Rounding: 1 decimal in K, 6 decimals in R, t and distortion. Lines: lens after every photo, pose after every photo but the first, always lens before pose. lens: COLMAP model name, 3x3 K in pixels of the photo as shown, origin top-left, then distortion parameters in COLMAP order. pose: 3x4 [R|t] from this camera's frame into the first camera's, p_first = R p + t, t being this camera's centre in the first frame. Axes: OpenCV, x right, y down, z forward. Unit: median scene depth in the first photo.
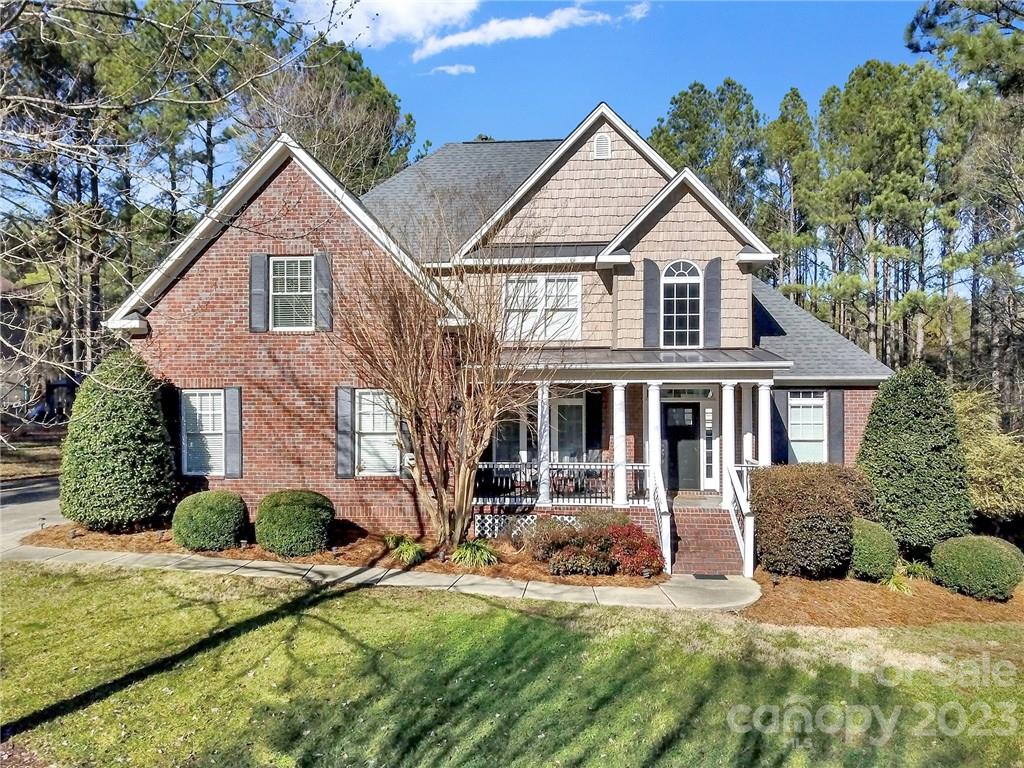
lens RADIAL K [[829.4, 0, 512.0], [0, 829.4, 384.0], [0, 0, 1]] dist [-0.000252, -0.000165]
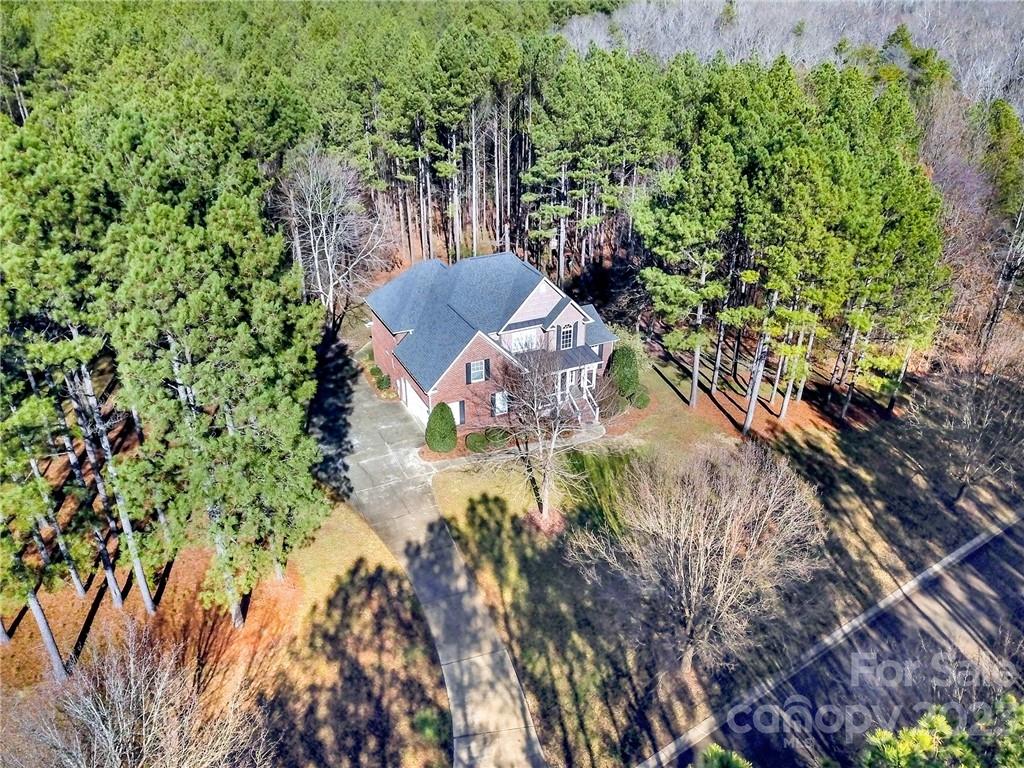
lens RADIAL K [[806.9, 0, 512.0], [0, 806.9, 384.0], [0, 0, 1]] dist [0.010653, 0.014022]
pose [[0.874250, -0.230099, 0.427482, -1.426371], [-0.001262, 0.879463, 0.475965, -1.486284], [-0.485474, -0.416652, 0.768581, -1.451383]]
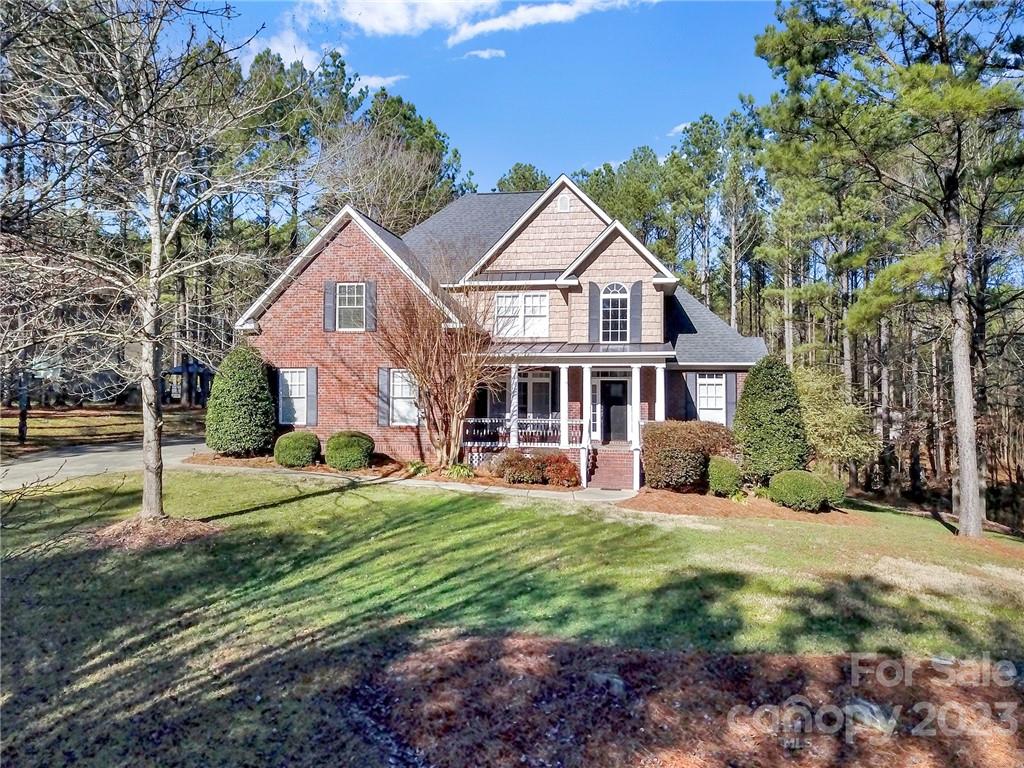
lens RADIAL K [[850.4, 0, 526.3], [0, 850.4, 347.9], [0, 0, 1]] dist [0.005711, 0.007156]
pose [[0.997327, 0.002951, -0.073012, 0.164478], [-0.005767, 0.999246, -0.038388, 0.024459], [0.072844, 0.038706, 0.996592, -0.512255]]
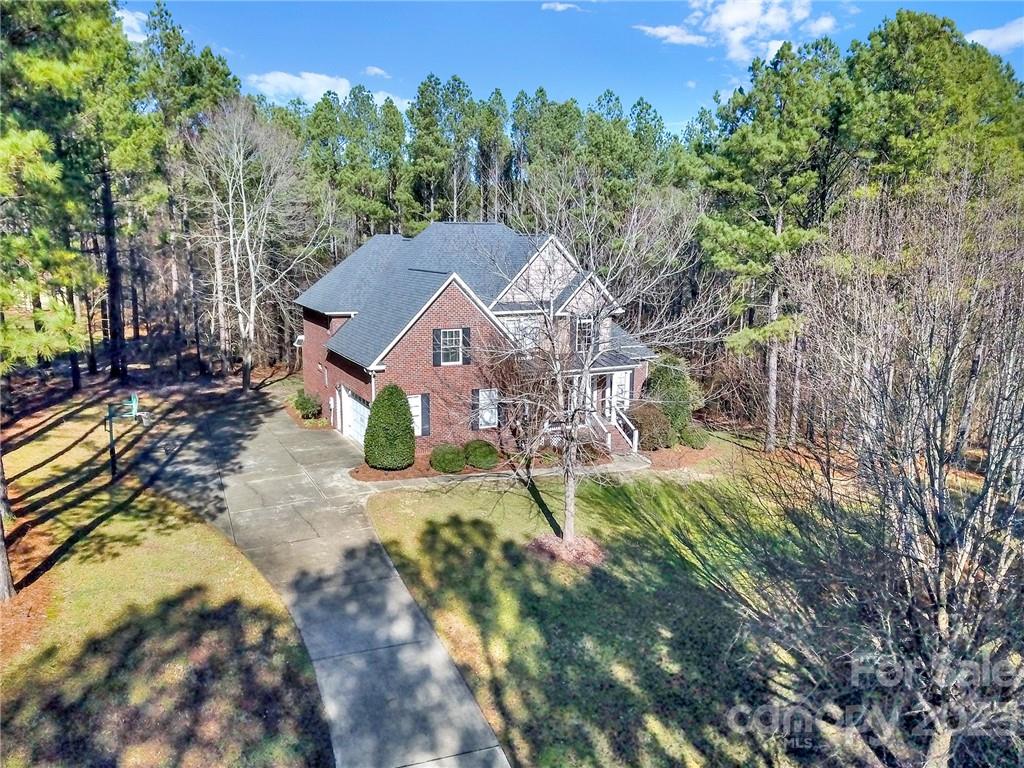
lens RADIAL K [[802.7, 0, 524.8], [0, 802.7, 385.0], [0, 0, 1]] dist [-0.095263, 0.109854]
pose [[0.856284, -0.080865, 0.510136, -1.061424], [-0.023905, 0.980405, 0.195536, -0.383790], [-0.515952, -0.179629, 0.837572, -0.746501]]
